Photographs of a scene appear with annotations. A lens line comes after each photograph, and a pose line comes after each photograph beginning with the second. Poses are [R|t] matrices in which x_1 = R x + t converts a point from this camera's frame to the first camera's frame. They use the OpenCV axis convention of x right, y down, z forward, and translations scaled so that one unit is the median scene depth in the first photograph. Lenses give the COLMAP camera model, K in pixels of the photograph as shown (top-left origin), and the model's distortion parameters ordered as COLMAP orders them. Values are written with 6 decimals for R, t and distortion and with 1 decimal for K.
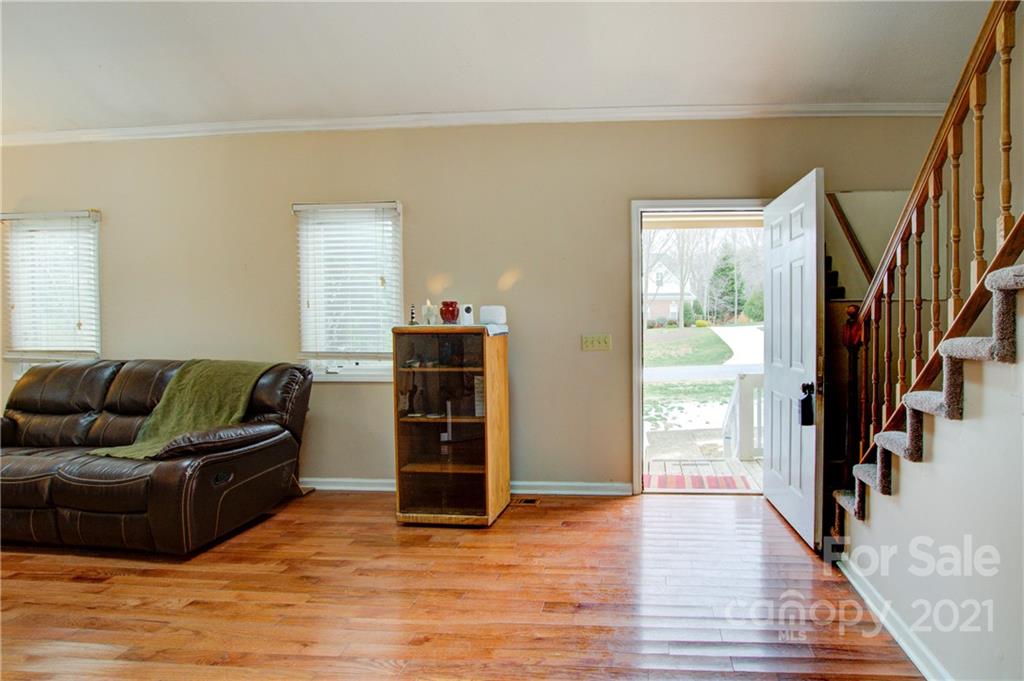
lens RADIAL K [[512.5, 0, 625.4], [0, 512.5, 338.0], [0, 0, 1]] dist [-0.016459, 0.001241]
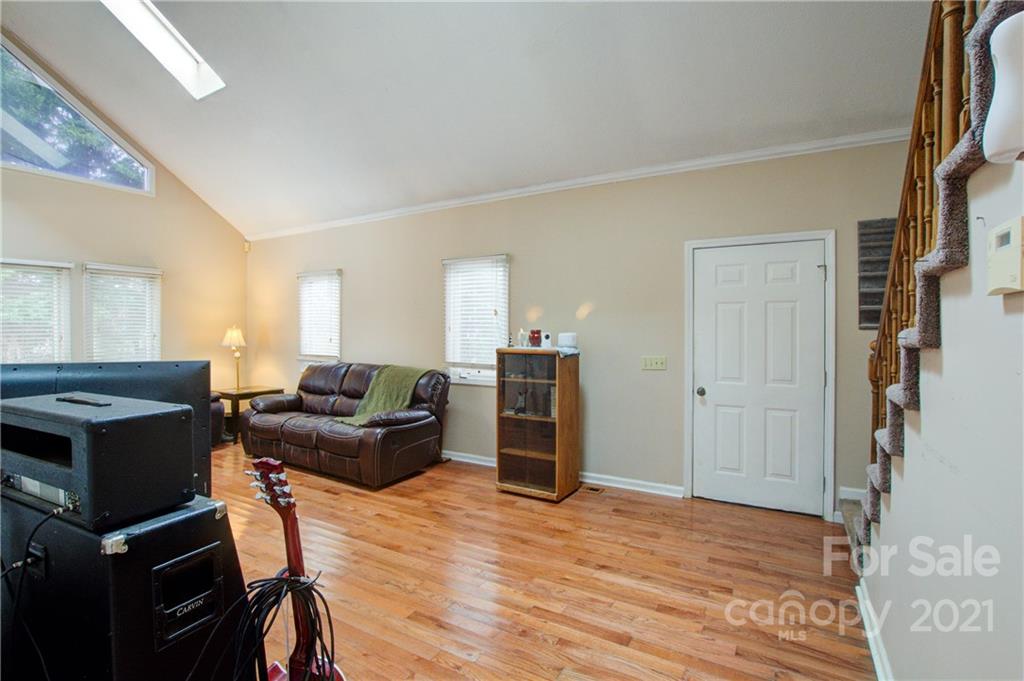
lens RADIAL K [[496.7, 0, 511.4], [0, 496.7, 336.8], [0, 0, 1]] dist [-0.019946, 0.000219]
pose [[0.889731, 0.013659, -0.456280, 0.194715], [-0.020618, 0.999735, -0.010277, -0.038827], [0.456019, 0.018551, 0.889777, -0.187575]]
